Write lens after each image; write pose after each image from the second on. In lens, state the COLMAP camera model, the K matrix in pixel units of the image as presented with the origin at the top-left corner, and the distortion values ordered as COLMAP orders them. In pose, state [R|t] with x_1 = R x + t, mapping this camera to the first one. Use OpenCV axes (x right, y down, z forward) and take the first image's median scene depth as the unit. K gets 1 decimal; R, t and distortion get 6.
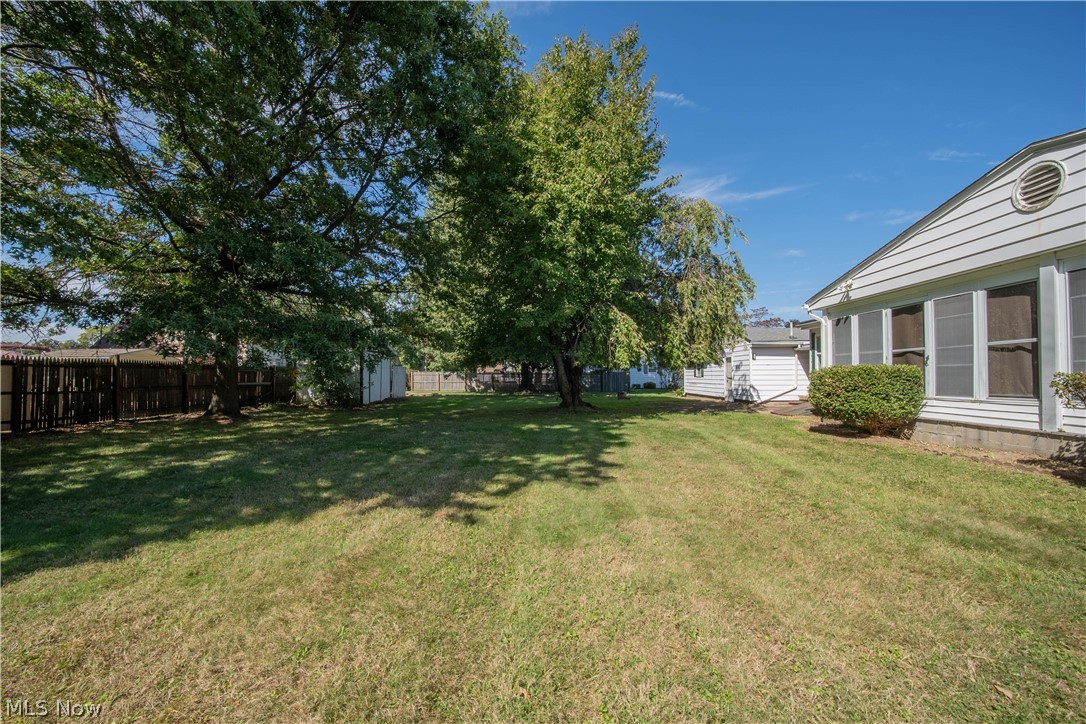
lens RADIAL K [[433.4, 0, 527.5], [0, 433.4, 368.2], [0, 0, 1]] dist [-0.029593, 0.006206]
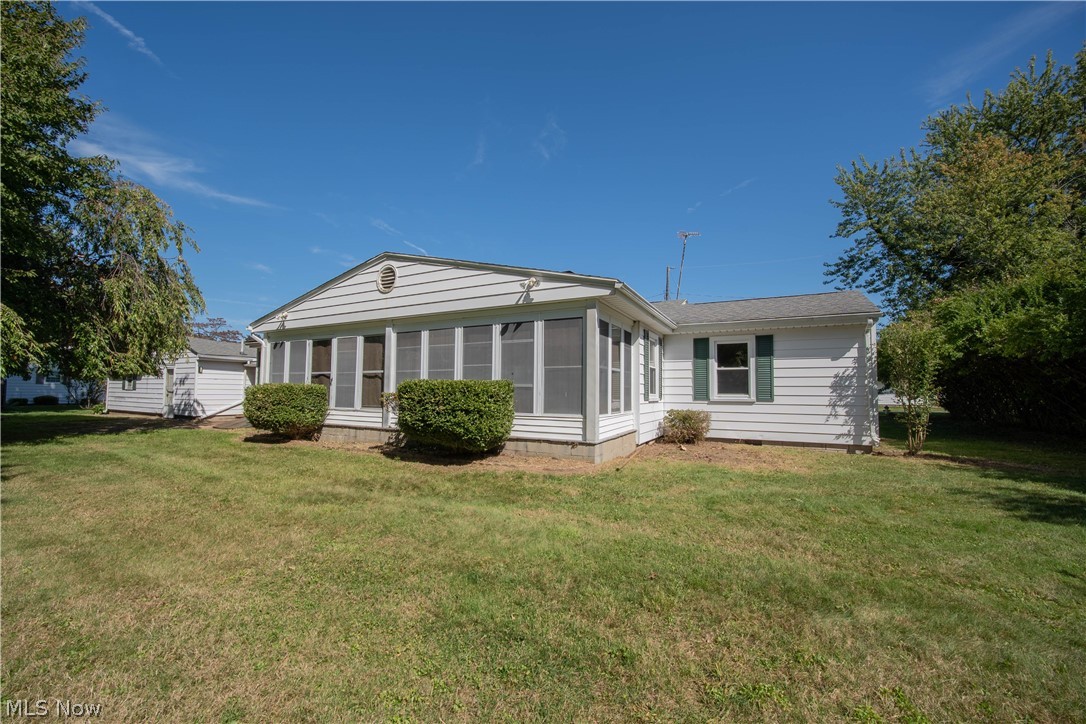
lens RADIAL K [[433.4, 0, 527.5], [0, 433.4, 368.2], [0, 0, 1]] dist [-0.029593, 0.006206]
pose [[0.432607, 0.059485, 0.899618, -0.035094], [-0.029947, 0.998219, -0.051604, -0.008207], [-0.901085, -0.004616, 0.433617, -0.166878]]
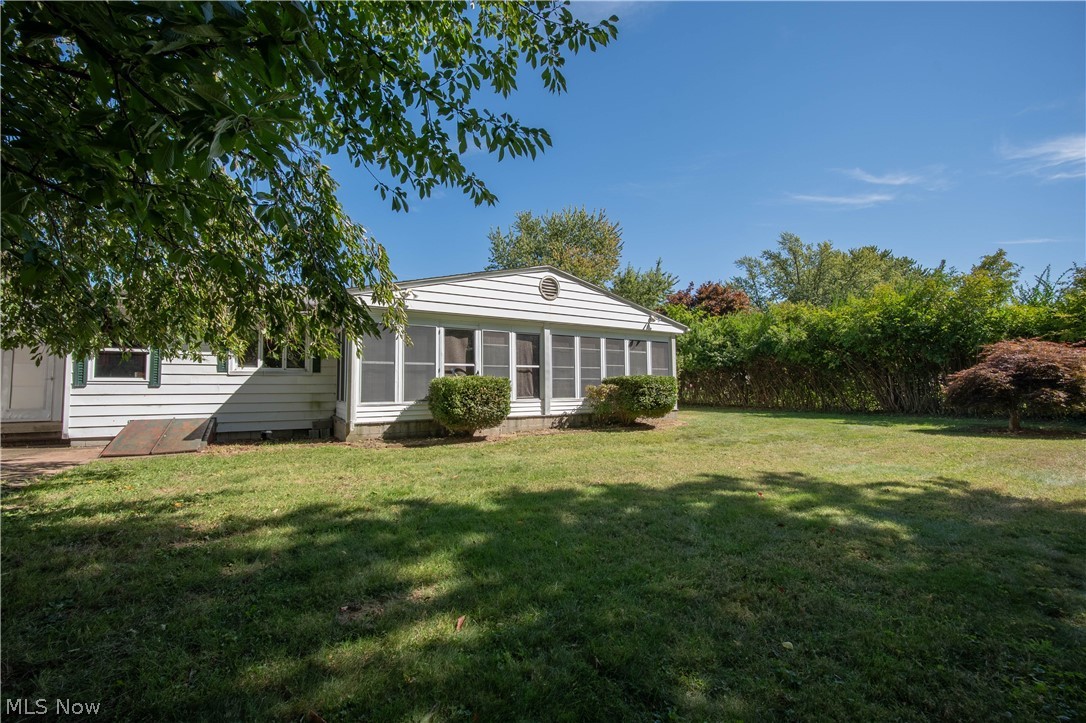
lens RADIAL K [[433.4, 0, 527.5], [0, 433.4, 367.7], [0, 0, 1]] dist [-0.029593, 0.006206]
pose [[-0.529381, 0.028884, 0.847892, -0.294751], [-0.023294, 0.998549, -0.048559, 0.023452], [-0.848064, -0.045457, -0.527940, 1.549085]]
